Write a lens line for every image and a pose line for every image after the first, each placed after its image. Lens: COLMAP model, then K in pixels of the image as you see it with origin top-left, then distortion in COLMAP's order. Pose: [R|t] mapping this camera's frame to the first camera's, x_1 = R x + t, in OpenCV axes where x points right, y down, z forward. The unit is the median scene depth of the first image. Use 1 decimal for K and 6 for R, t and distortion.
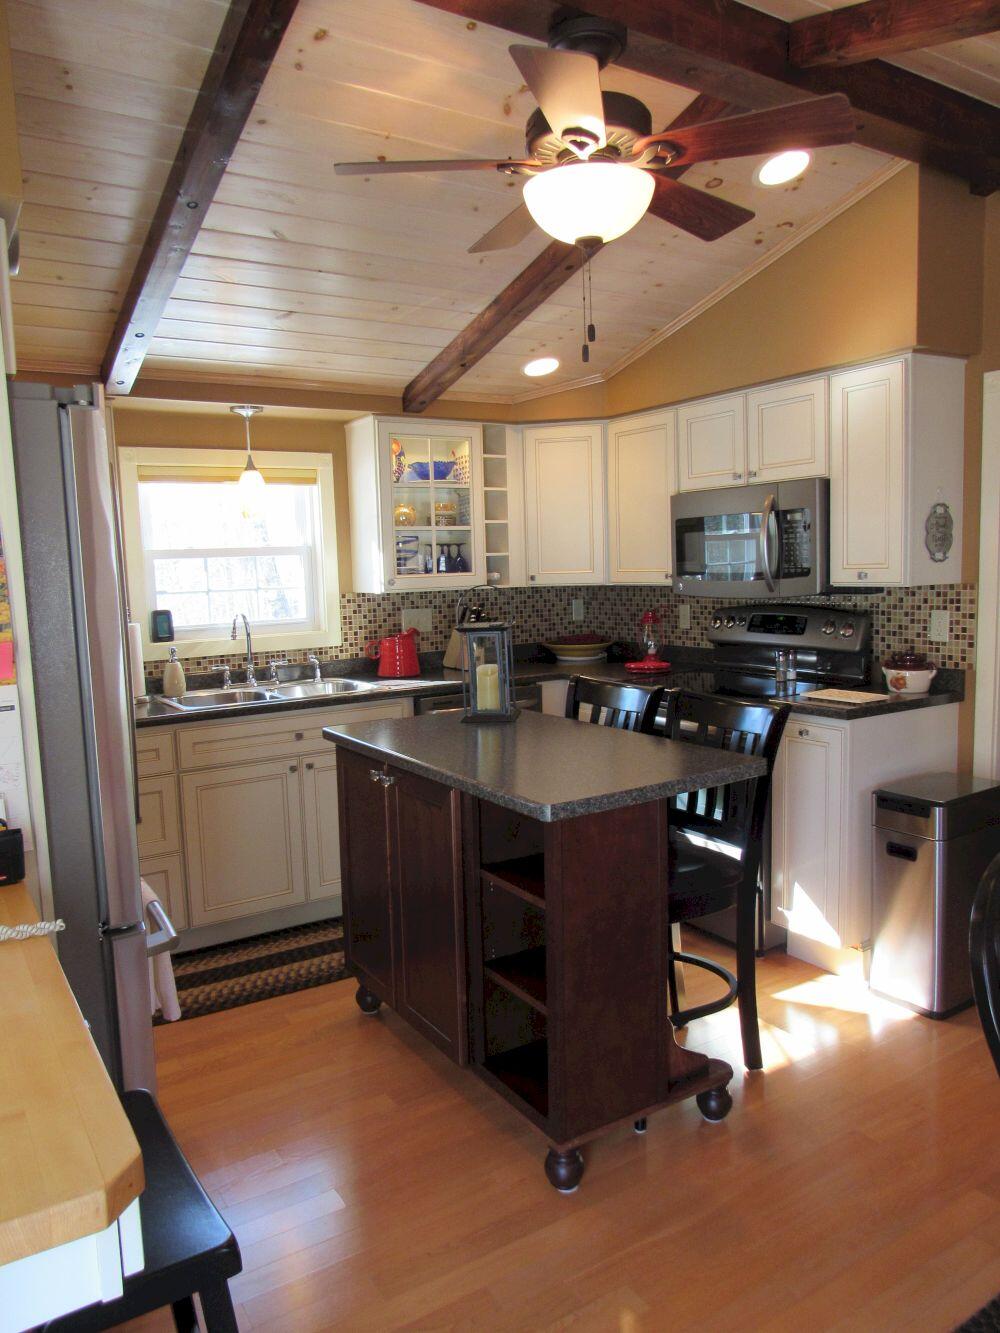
lens RADIAL K [[937.0, 0, 500.0], [0, 937.0, 666.5], [0, 0, 1]] dist [-0.113967, 0.044748]
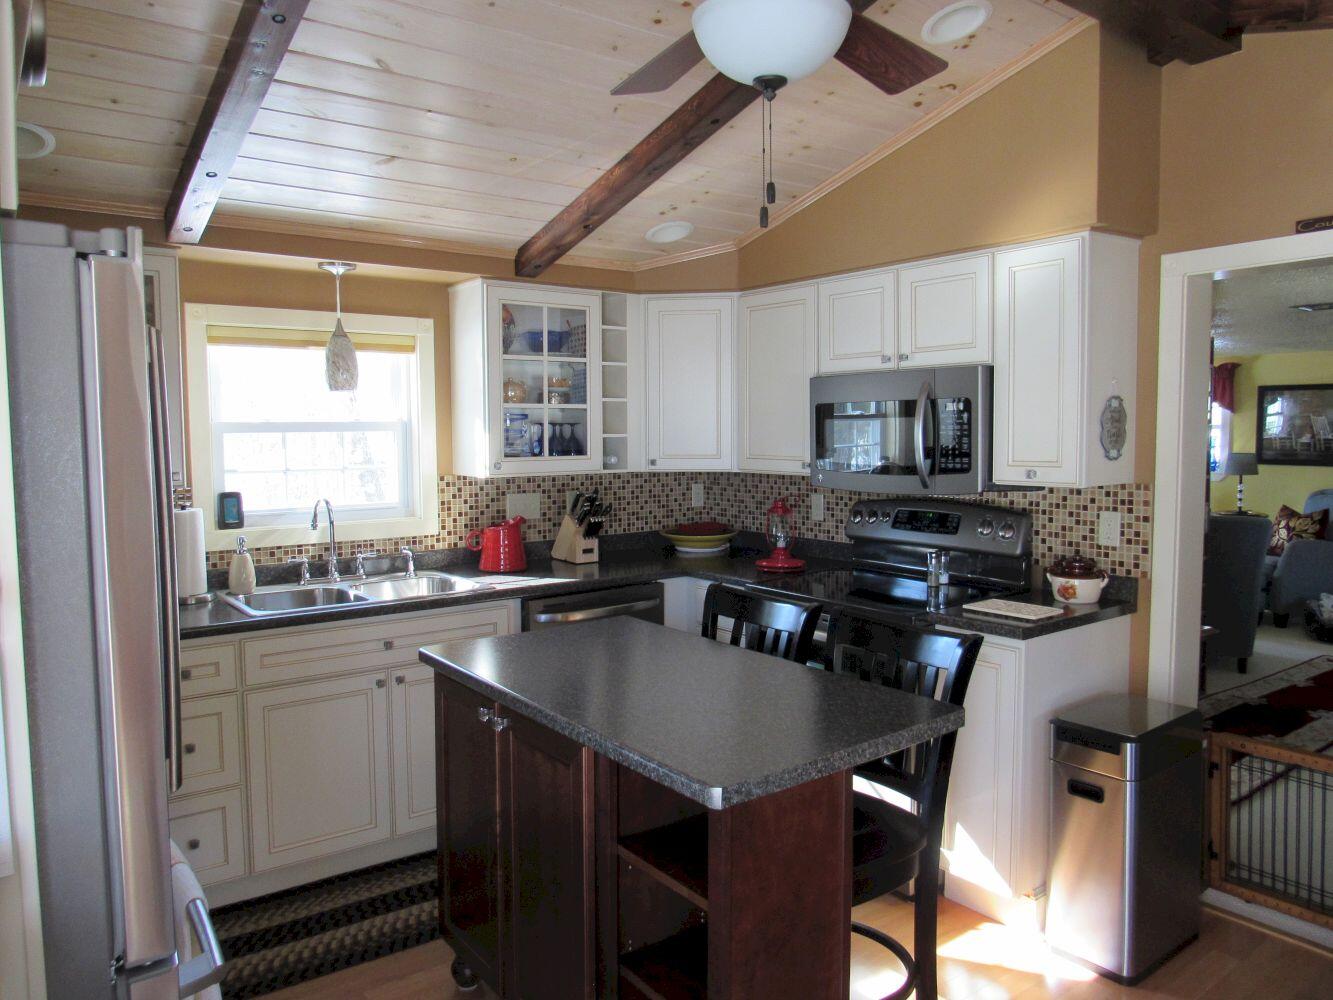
lens RADIAL K [[942.1, 0, 668.5], [0, 942.1, 479.0], [0, 0, 1]] dist [-0.088946, 0.037076]
pose [[0.996364, 0.019407, 0.082963, -0.032119], [-0.014787, 0.998325, -0.055937, -0.034241], [-0.083909, 0.054507, 0.994982, 0.112260]]
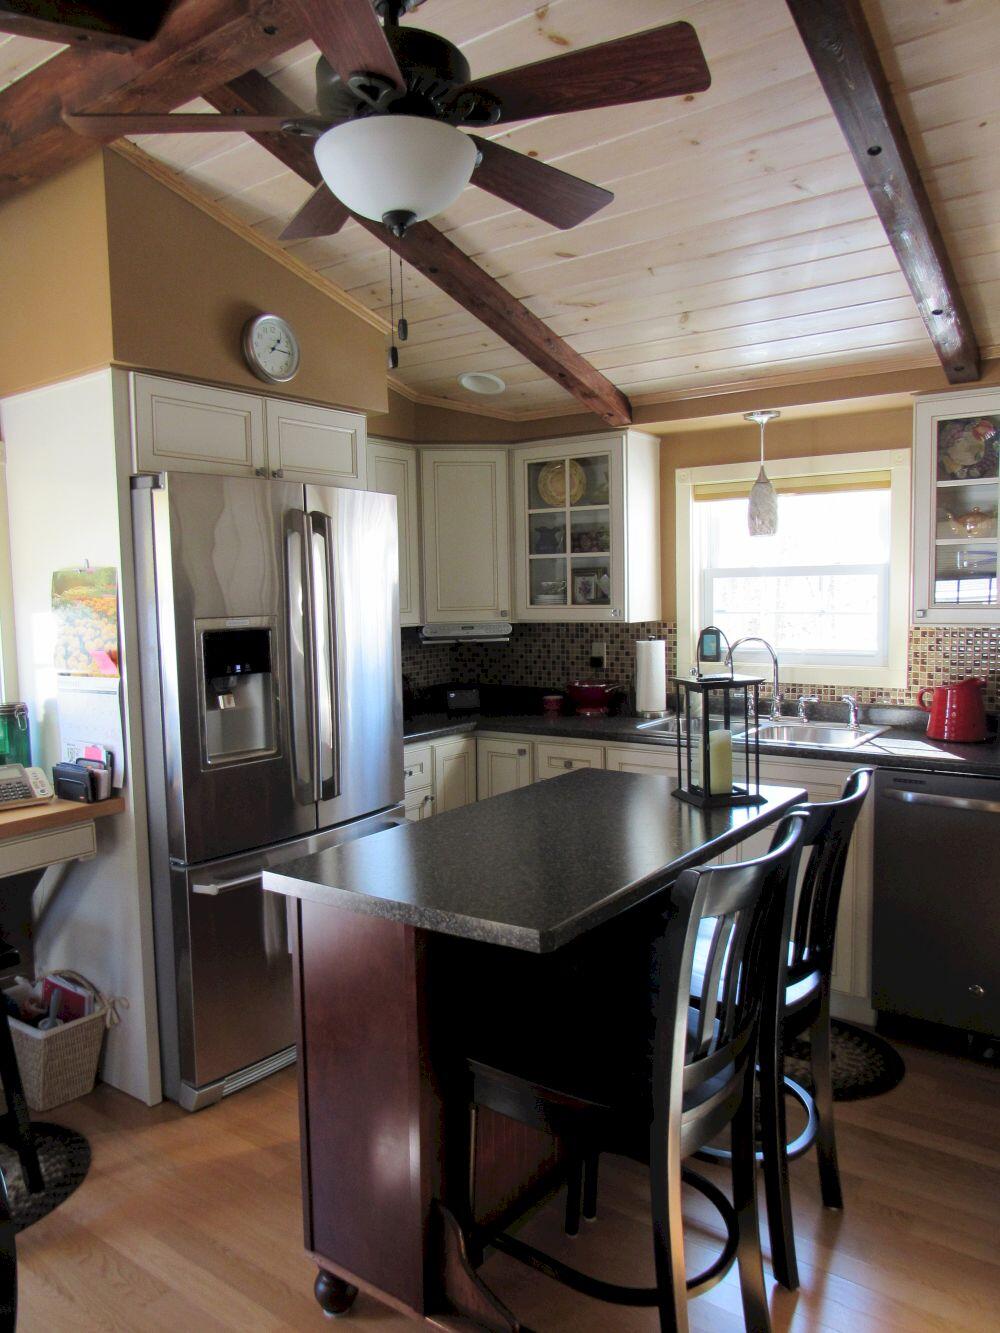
lens RADIAL K [[961.6, 0, 500.0], [0, 961.6, 666.5], [0, 0, 1]] dist [-0.022628, -0.003209]
pose [[0.365917, 0.096372, -0.925644, 0.558438], [-0.102073, 0.992779, 0.063012, -0.069844], [0.925033, 0.071426, 0.373112, 0.448438]]
